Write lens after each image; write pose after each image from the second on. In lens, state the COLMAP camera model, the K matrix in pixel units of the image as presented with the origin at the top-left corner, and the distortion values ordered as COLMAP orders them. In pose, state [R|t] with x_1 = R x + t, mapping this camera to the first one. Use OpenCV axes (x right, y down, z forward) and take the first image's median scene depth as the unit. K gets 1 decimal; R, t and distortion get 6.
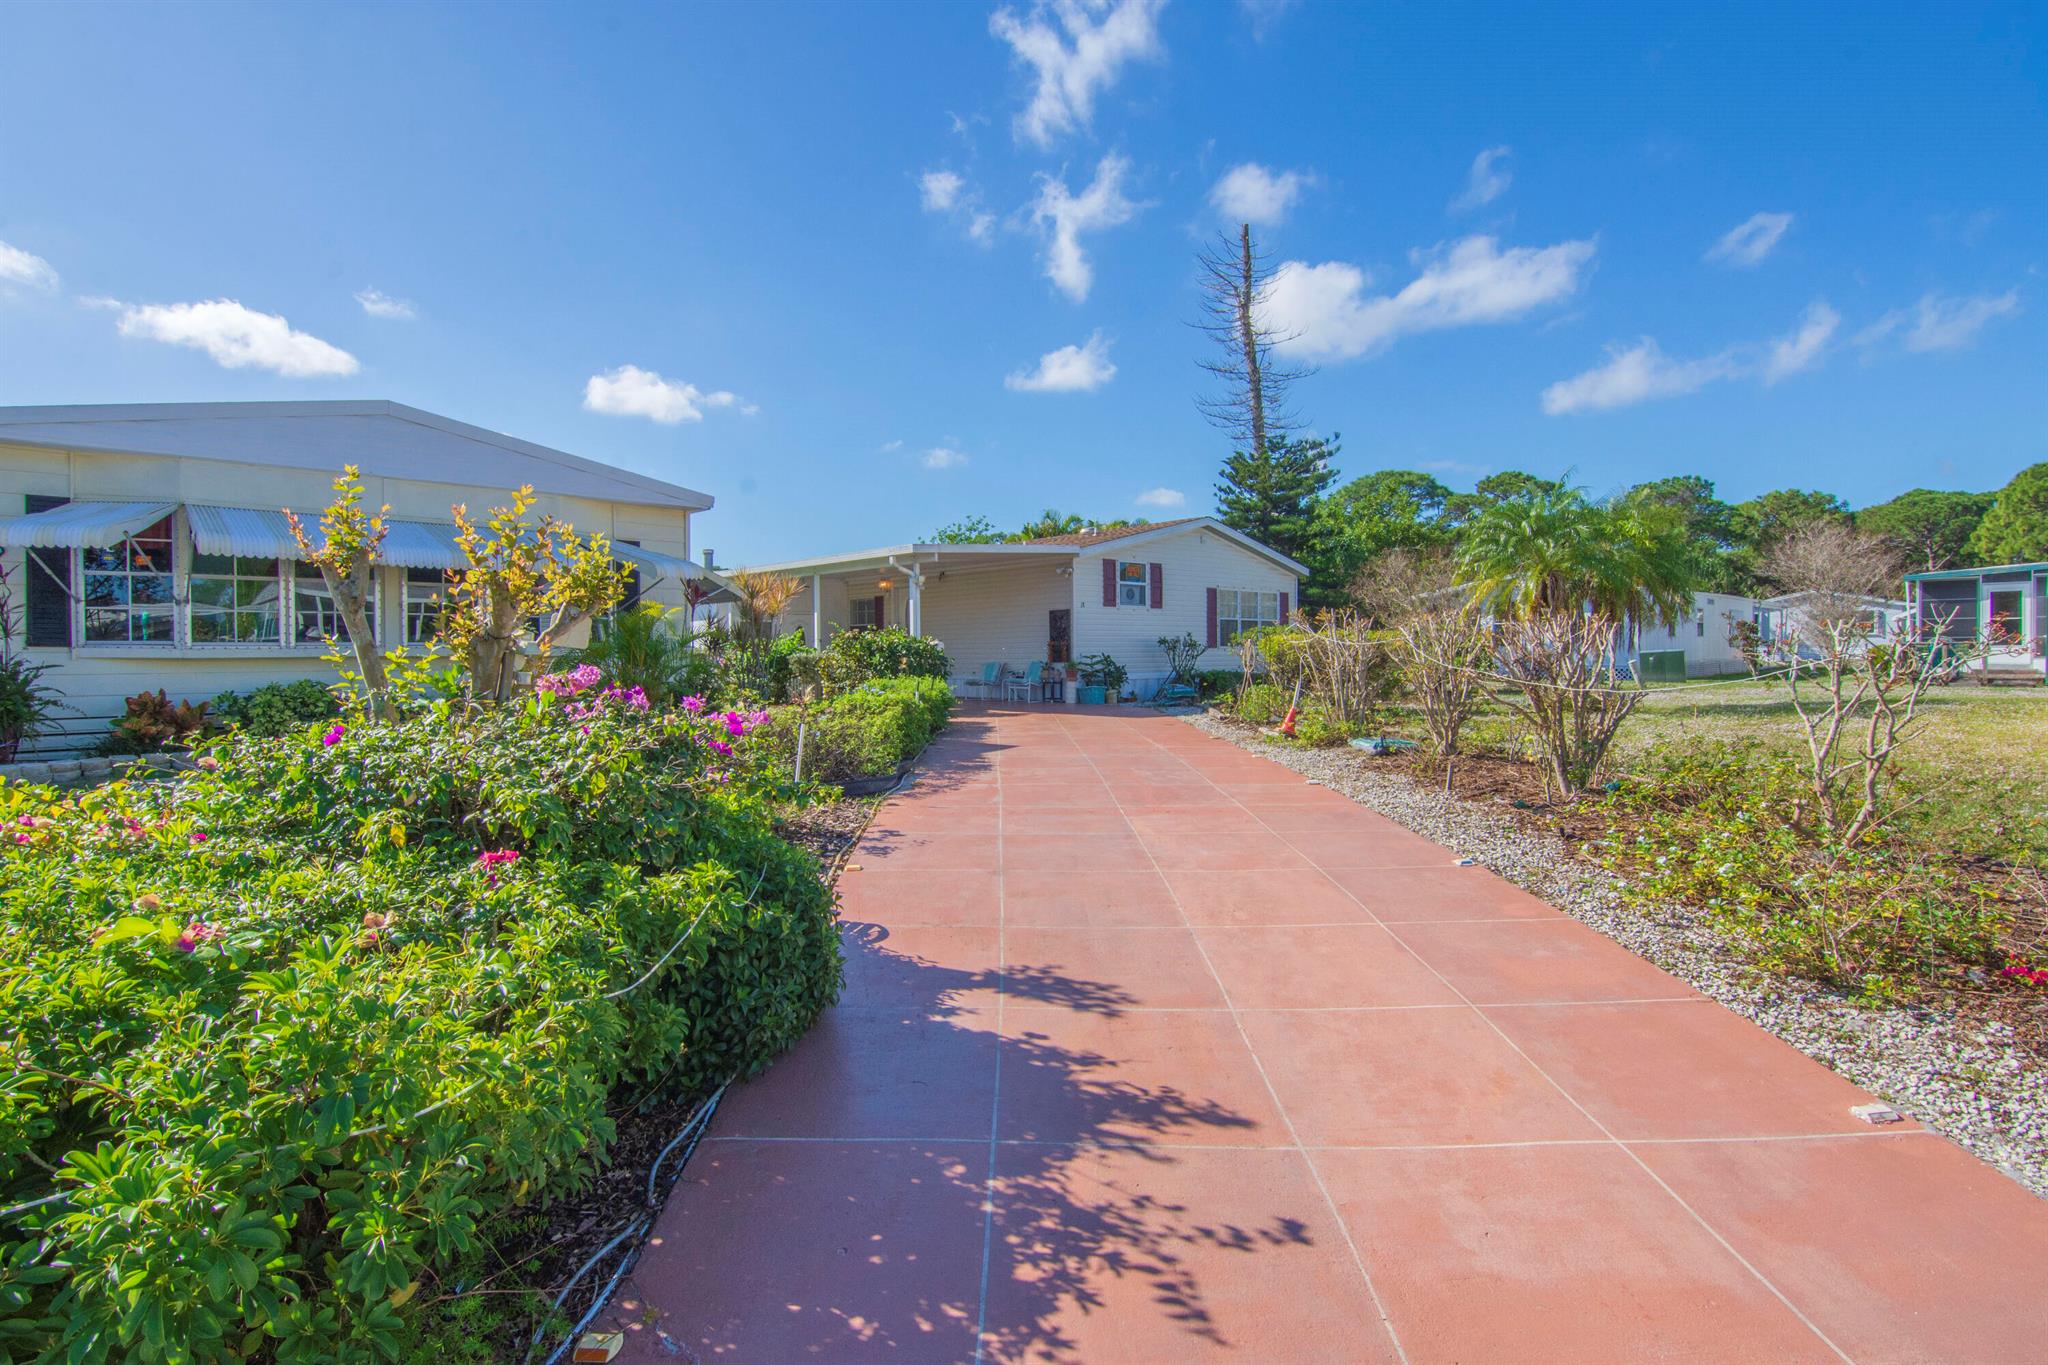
lens RADIAL K [[996.5, 0, 1020.9], [0, 996.5, 663.6], [0, 0, 1]] dist [-0.001710, -0.014056]
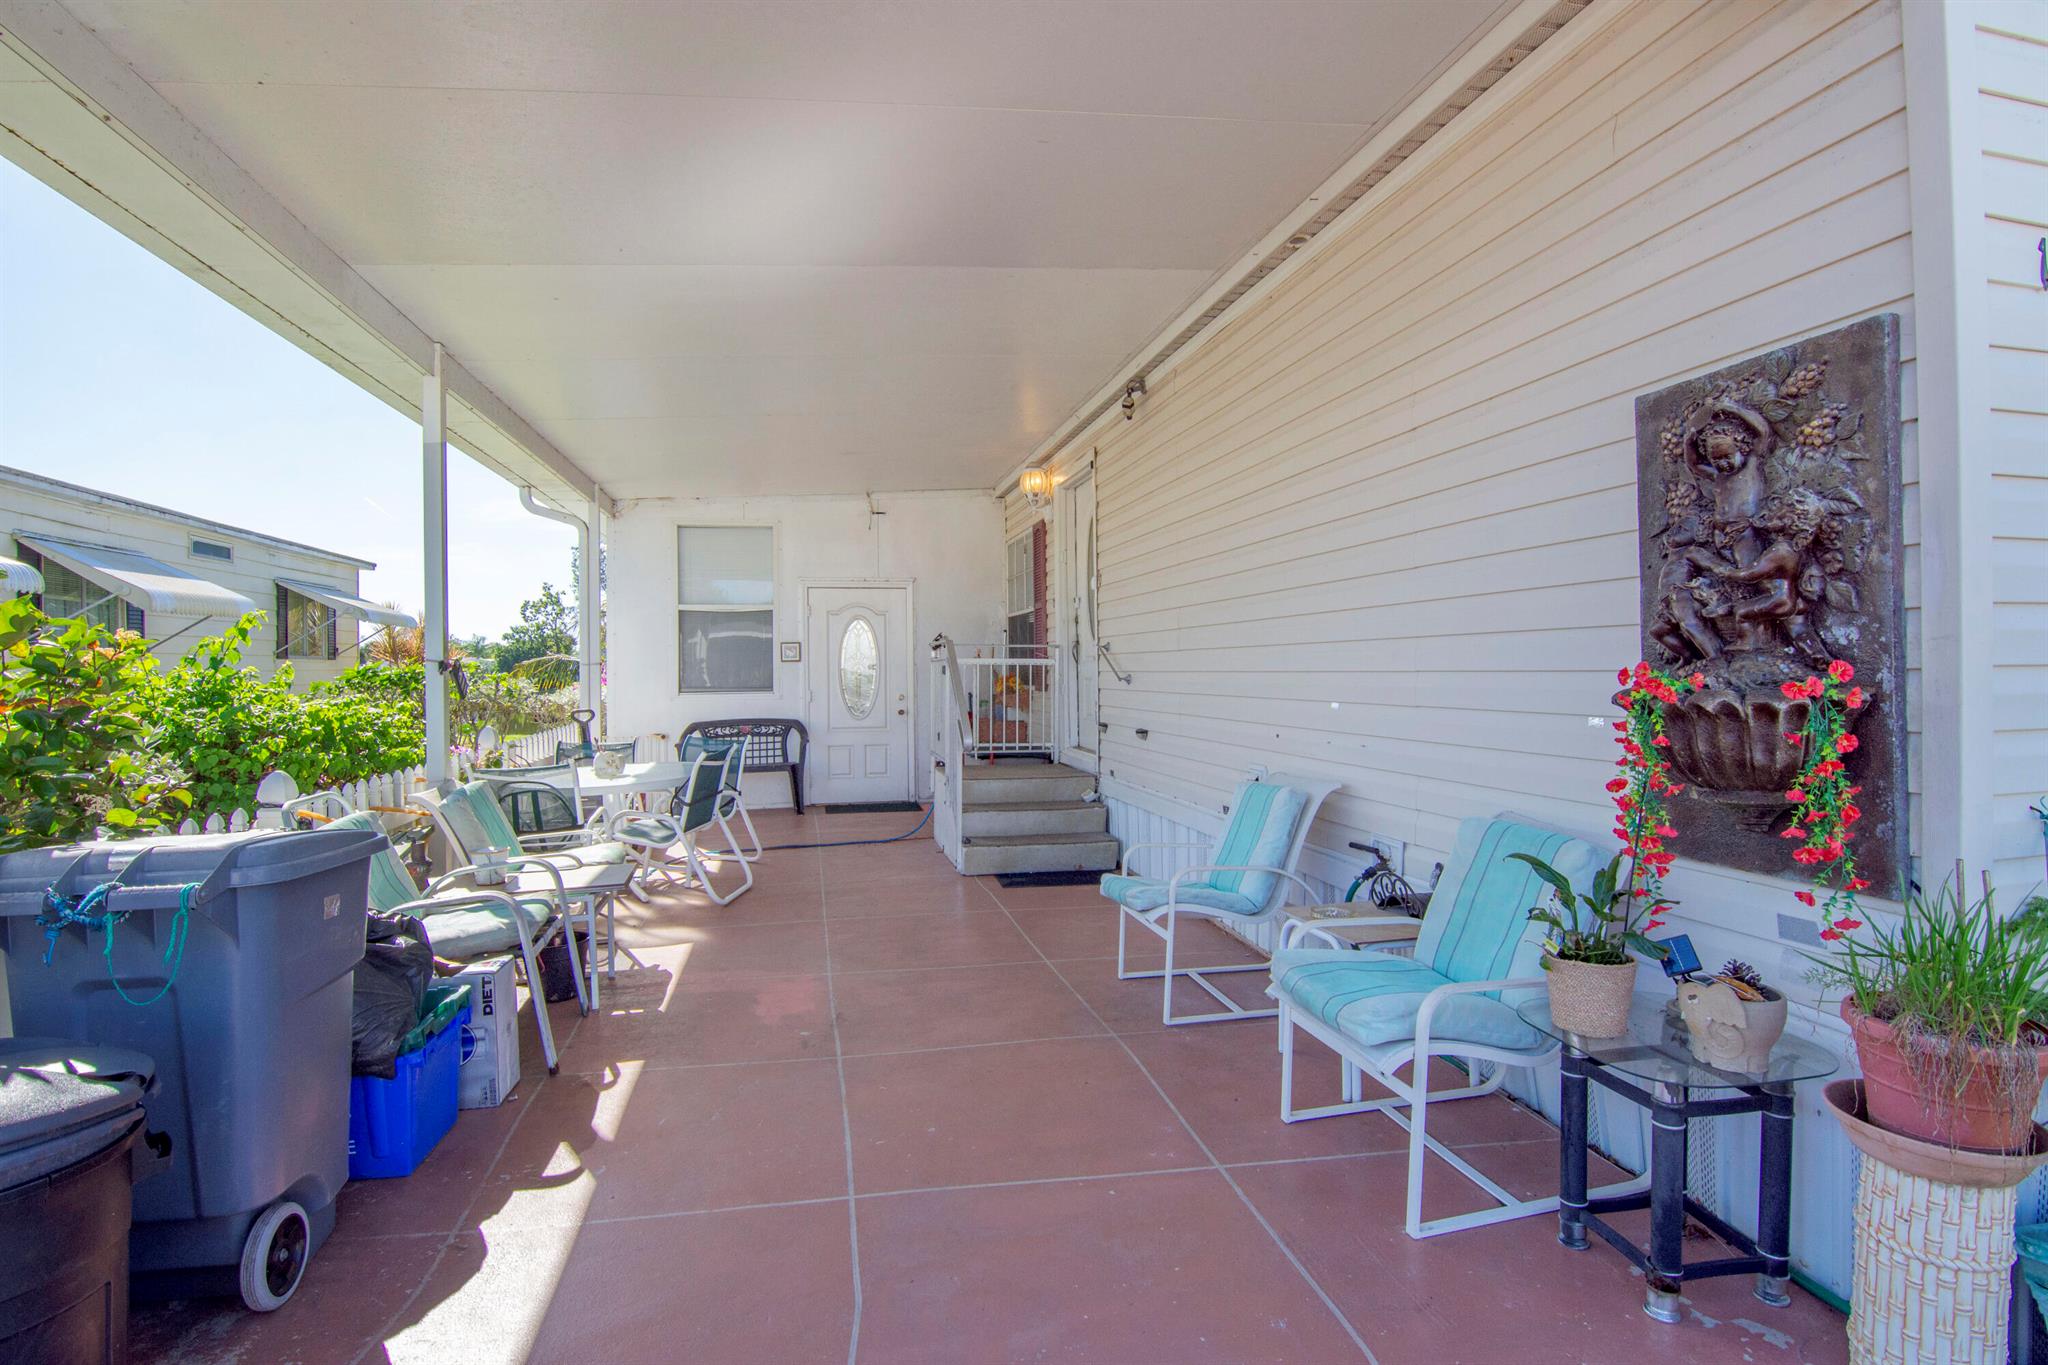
lens RADIAL K [[1005.8, 0, 1024.0], [0, 1005.8, 682.5], [0, 0, 1]] dist [-0.000268, -0.000092]
pose [[0.862873, 0.003185, -0.505411, 0.024056], [0.002344, 0.999944, 0.010304, -0.020094], [0.505416, -0.010075, 0.862817, 0.799579]]
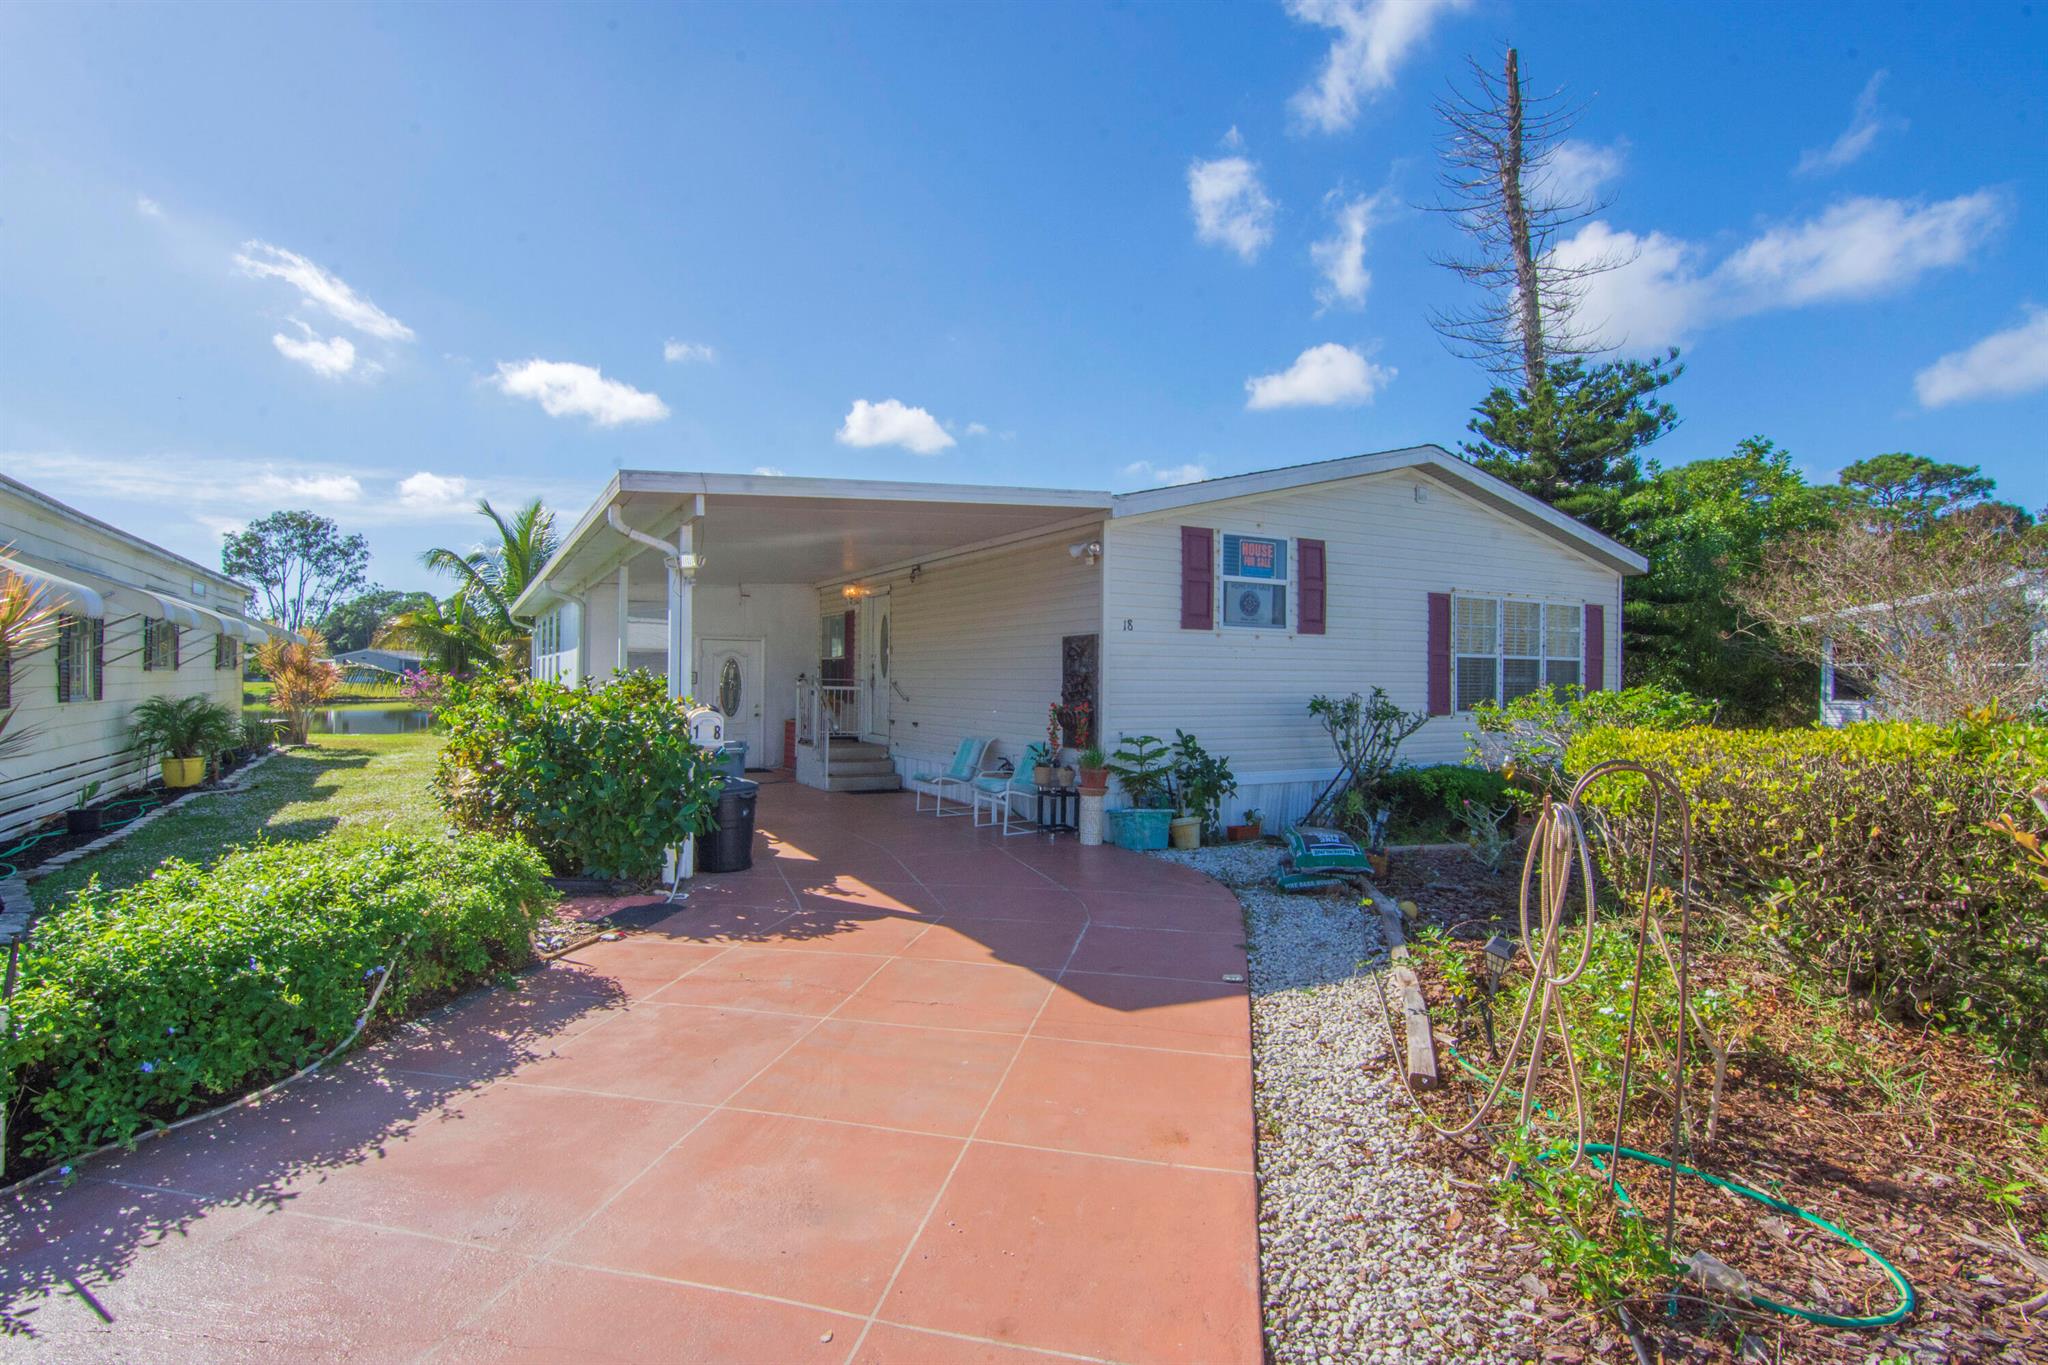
lens RADIAL K [[996.5, 0, 1020.9], [0, 996.5, 663.6], [0, 0, 1]] dist [-0.001710, -0.014056]
pose [[0.972993, 0.013461, -0.230442, 0.109103], [-0.019087, 0.999571, -0.022202, -0.027529], [0.230044, 0.026001, 0.972833, 0.496913]]
